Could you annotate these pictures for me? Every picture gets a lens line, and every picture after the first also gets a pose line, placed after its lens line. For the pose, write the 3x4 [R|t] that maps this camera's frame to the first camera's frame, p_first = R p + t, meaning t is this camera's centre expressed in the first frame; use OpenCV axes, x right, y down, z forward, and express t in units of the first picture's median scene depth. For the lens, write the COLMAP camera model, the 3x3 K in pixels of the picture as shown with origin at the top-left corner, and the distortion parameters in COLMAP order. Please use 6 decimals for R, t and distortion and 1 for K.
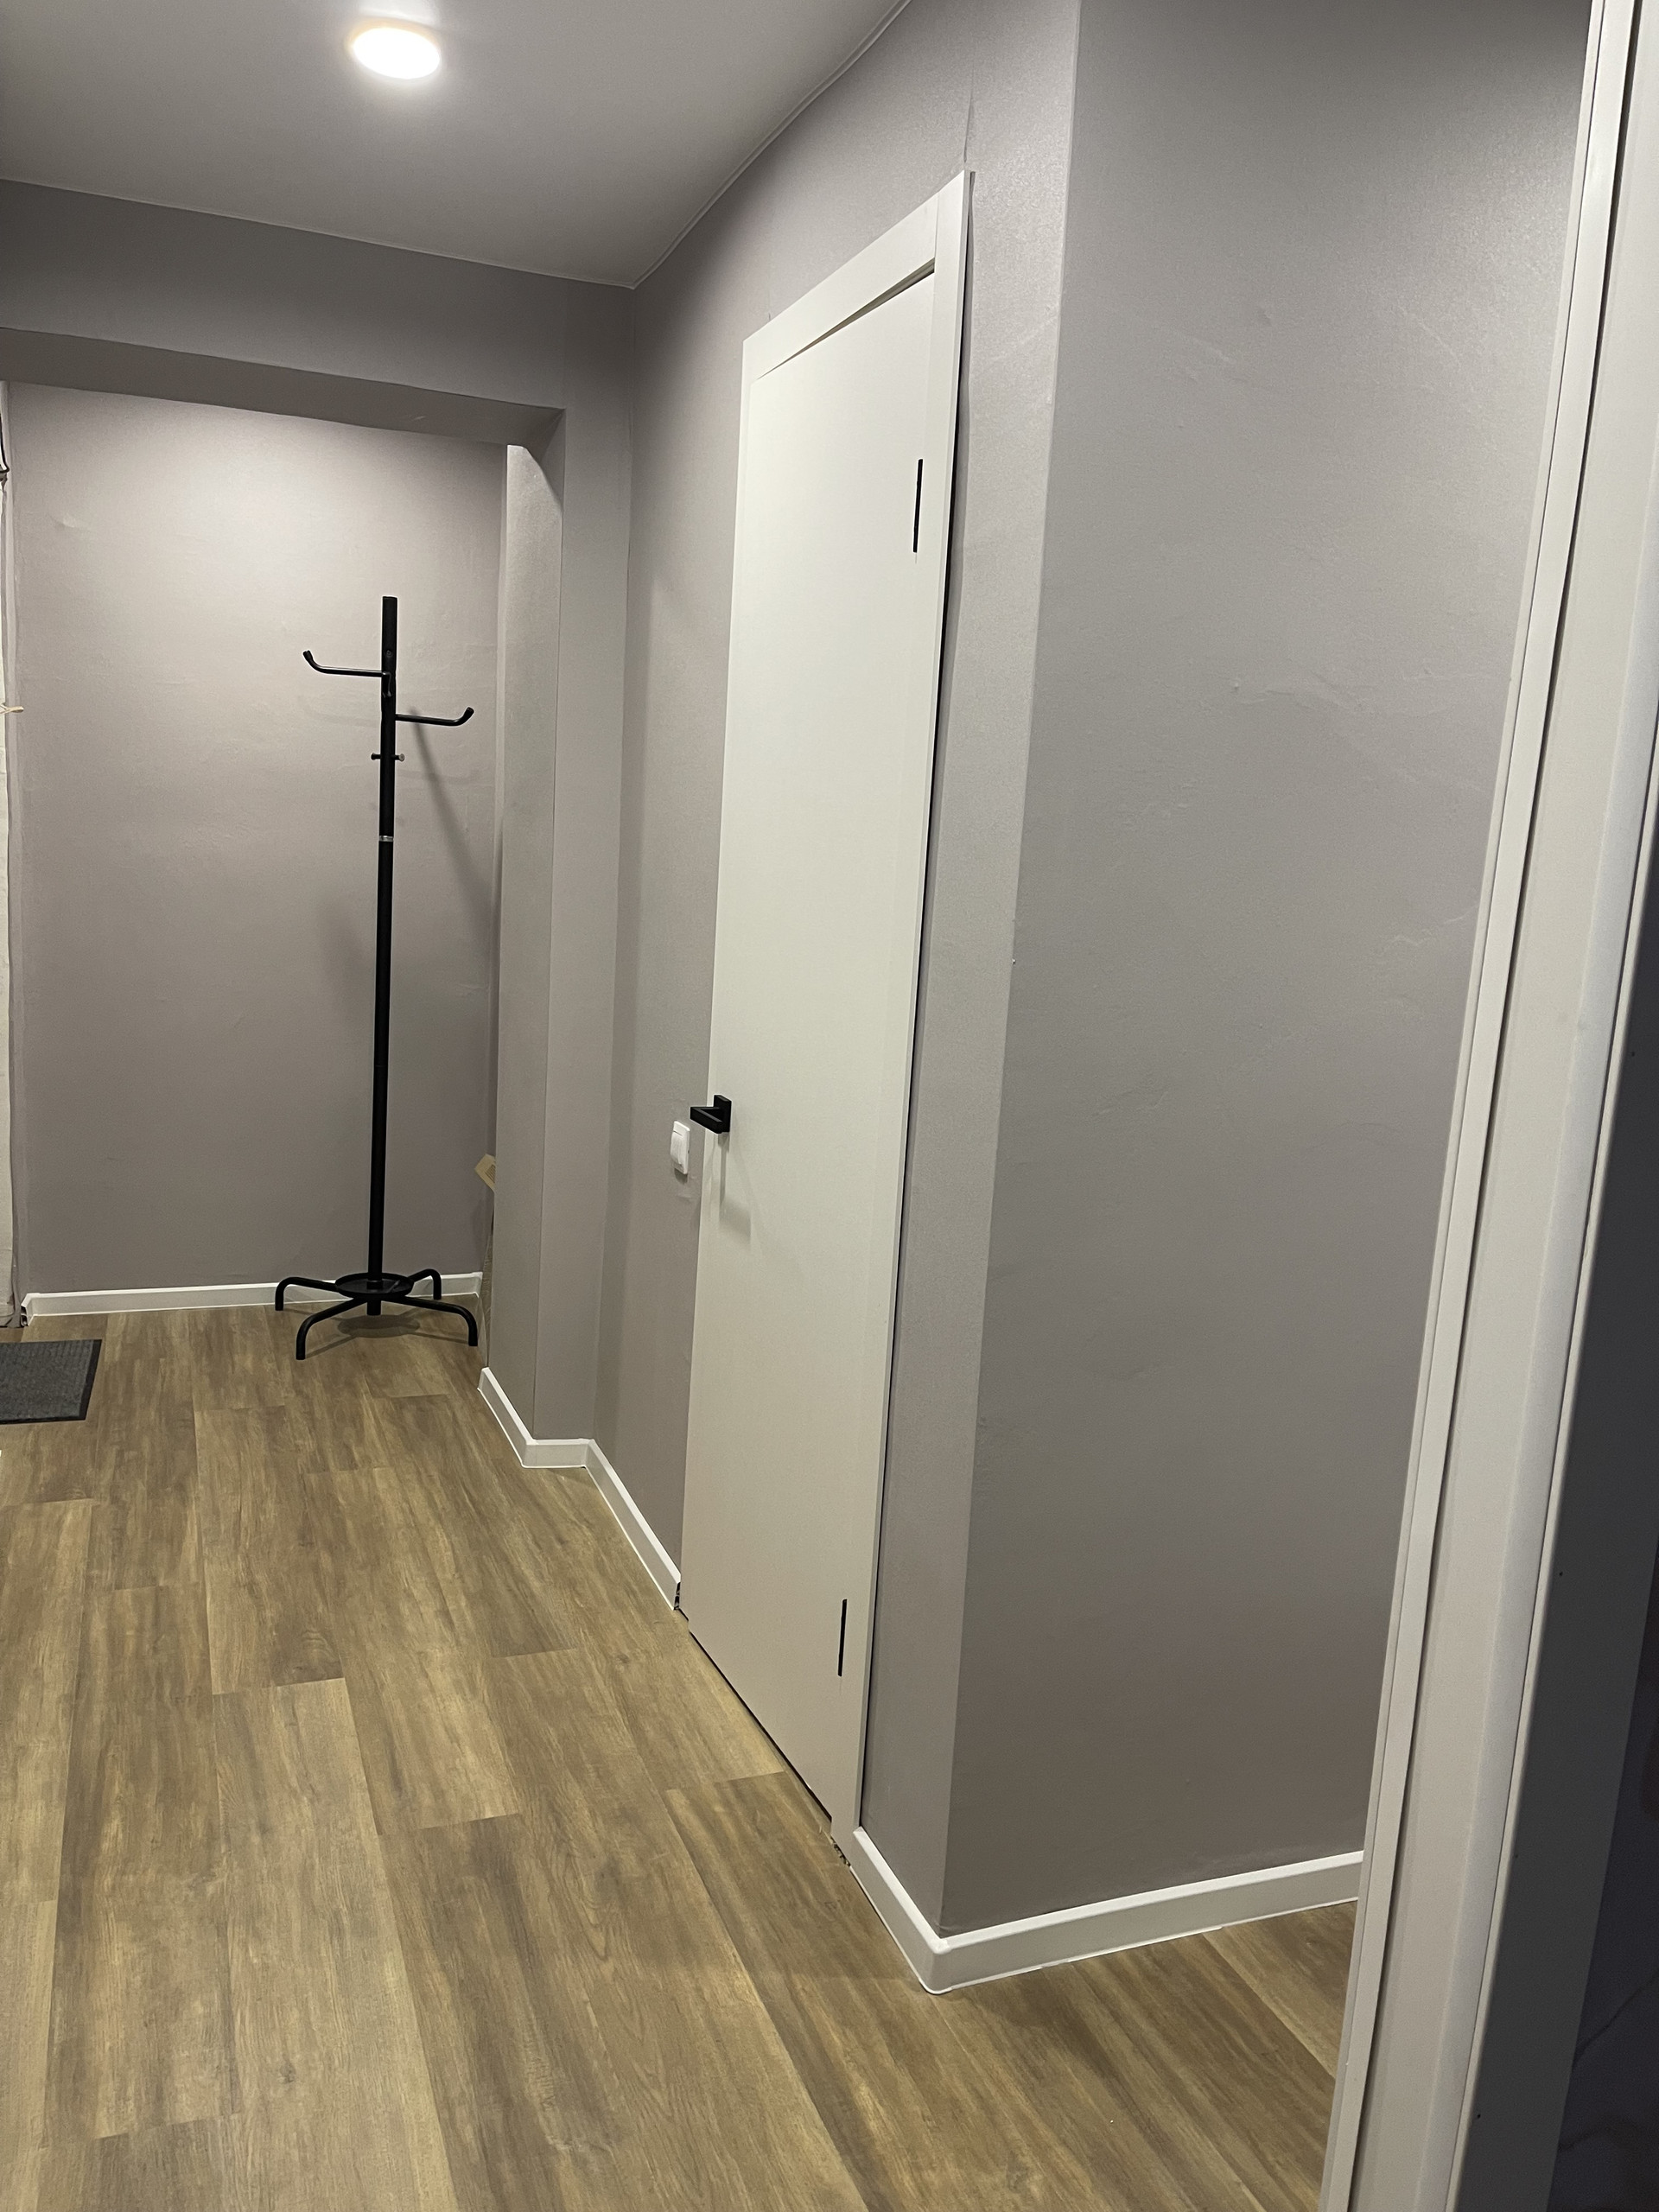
lens RADIAL K [[1672.1, 0, 829.5], [0, 1672.1, 1106.0], [0, 0, 1]] dist [0.002780, -0.000365]
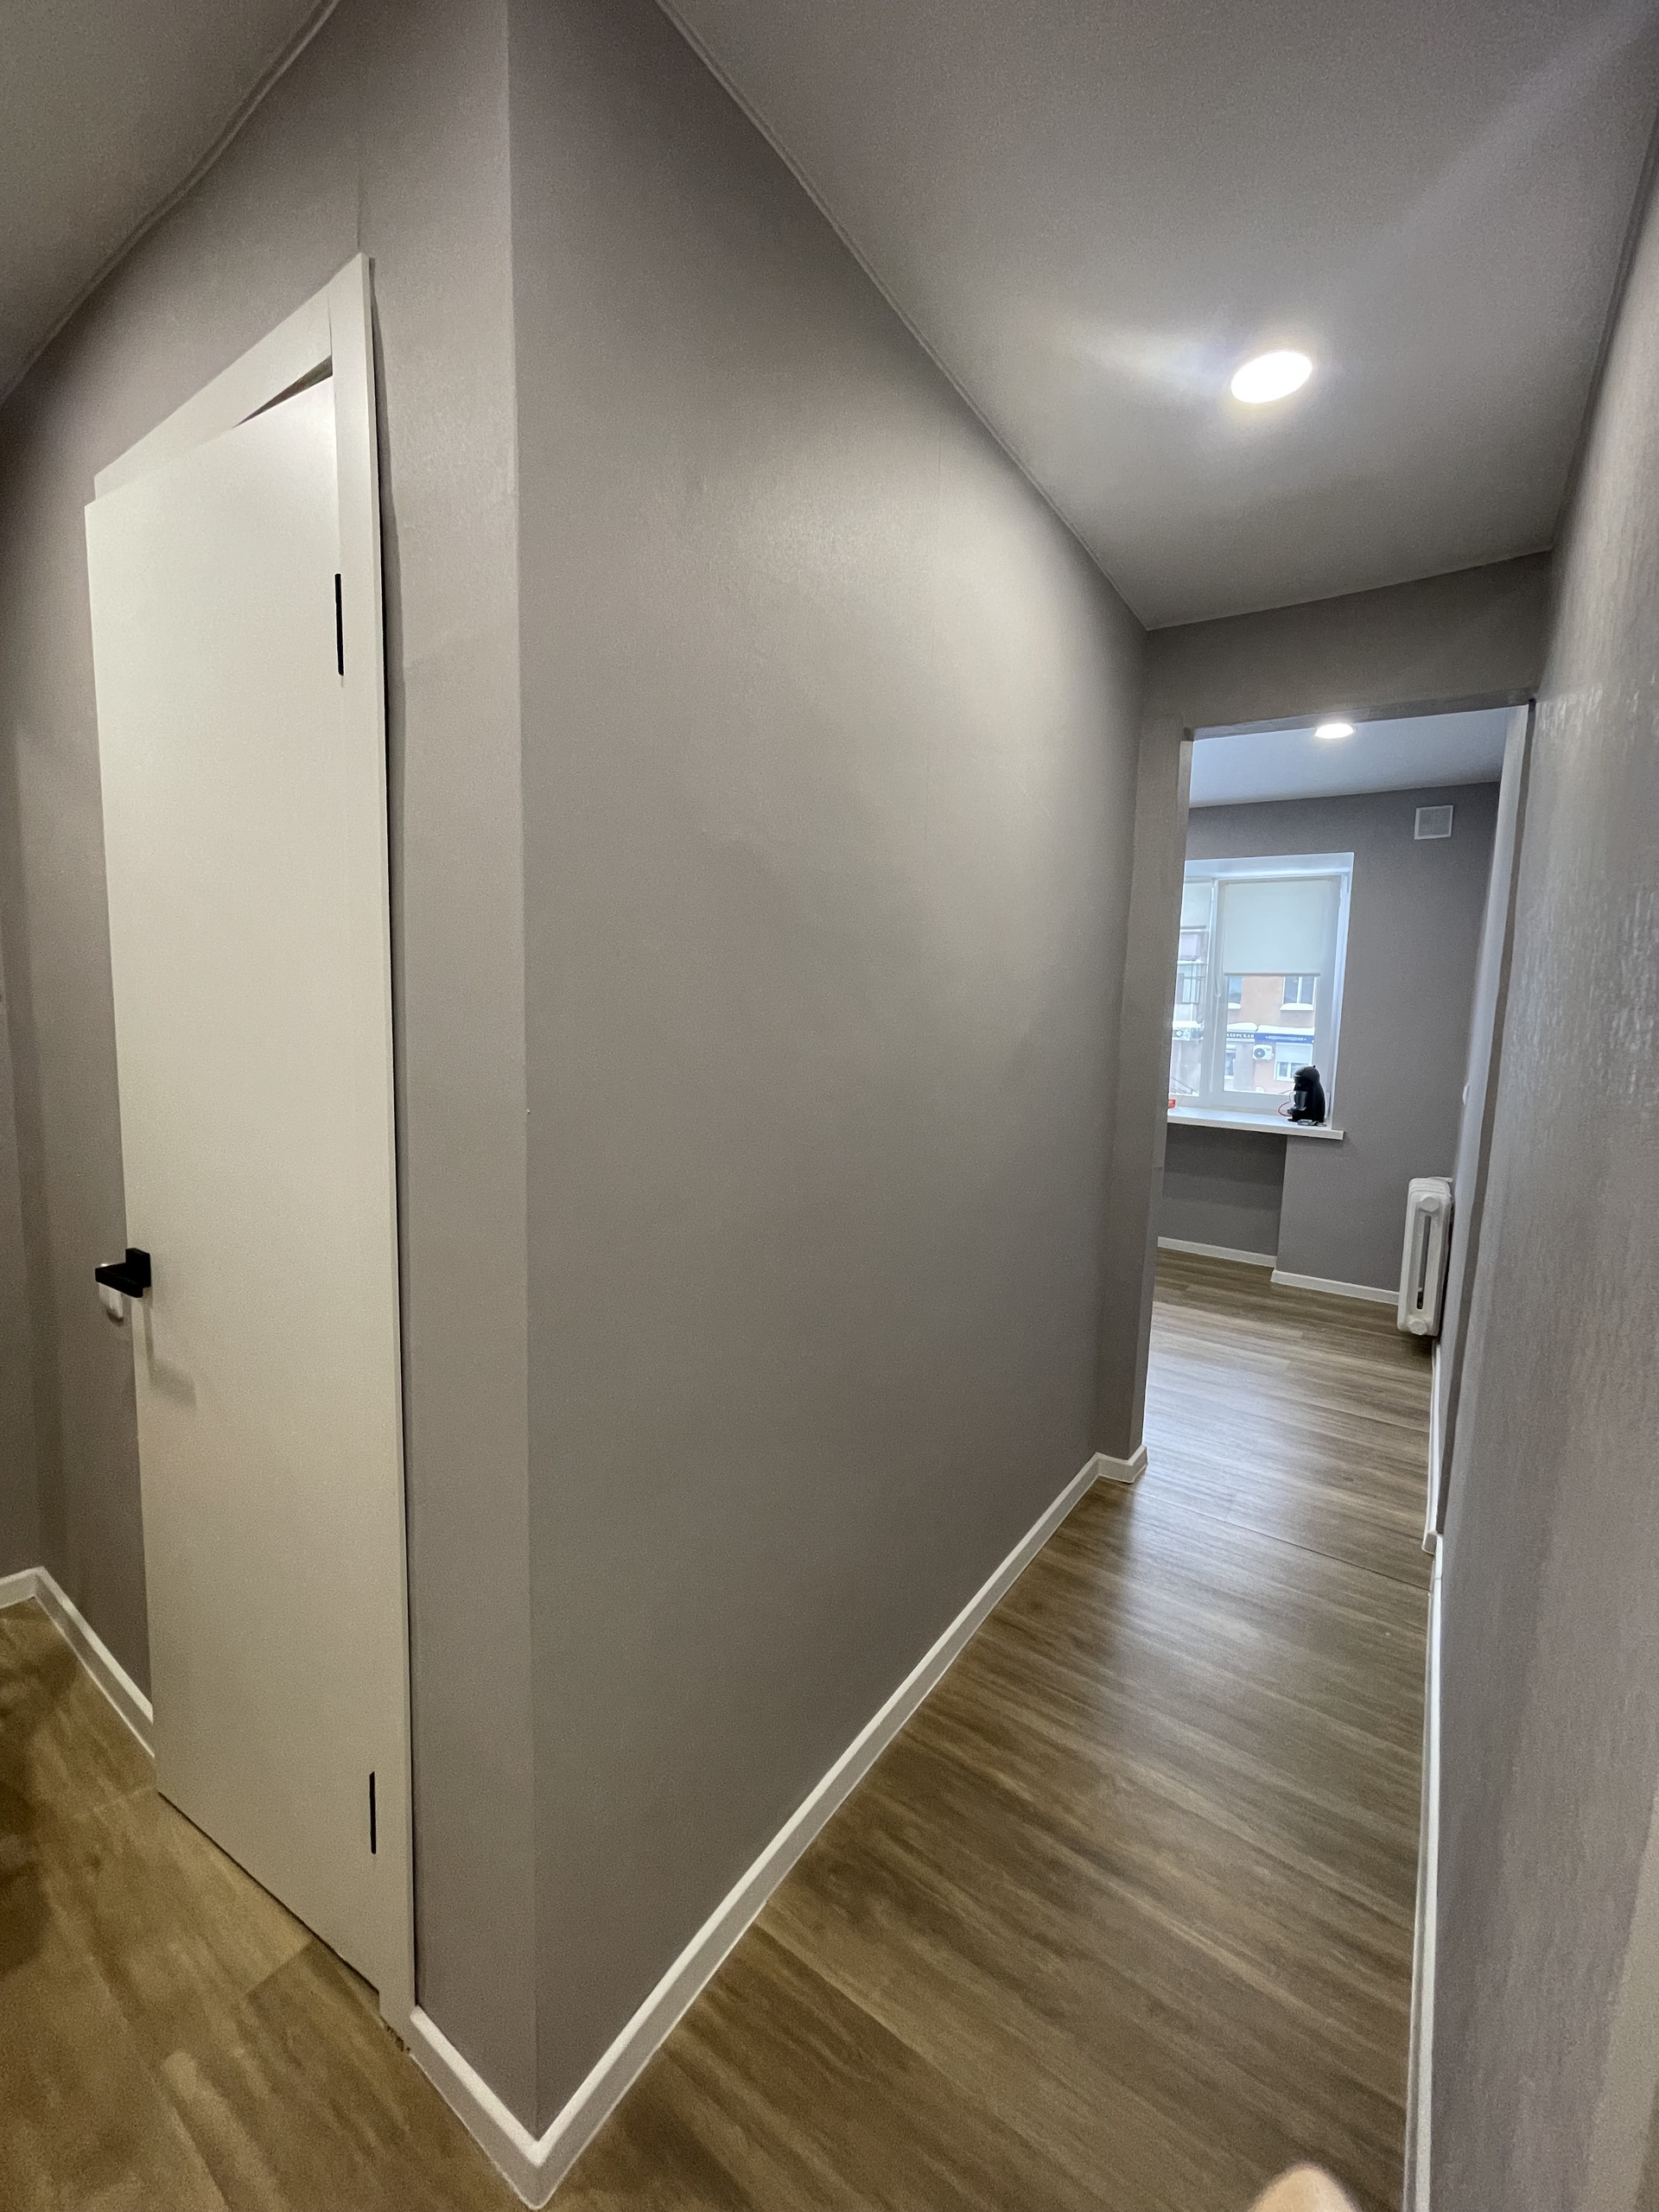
lens RADIAL K [[888.3, 0, 818.1], [0, 888.3, 1090.7], [0, 0, 1]] dist [0.000180, -0.000389]
pose [[0.835905, -0.094637, 0.540654, -0.014998], [0.109419, 0.993984, 0.004817, -0.068148], [-0.537857, 0.055131, 0.841232, 0.417671]]
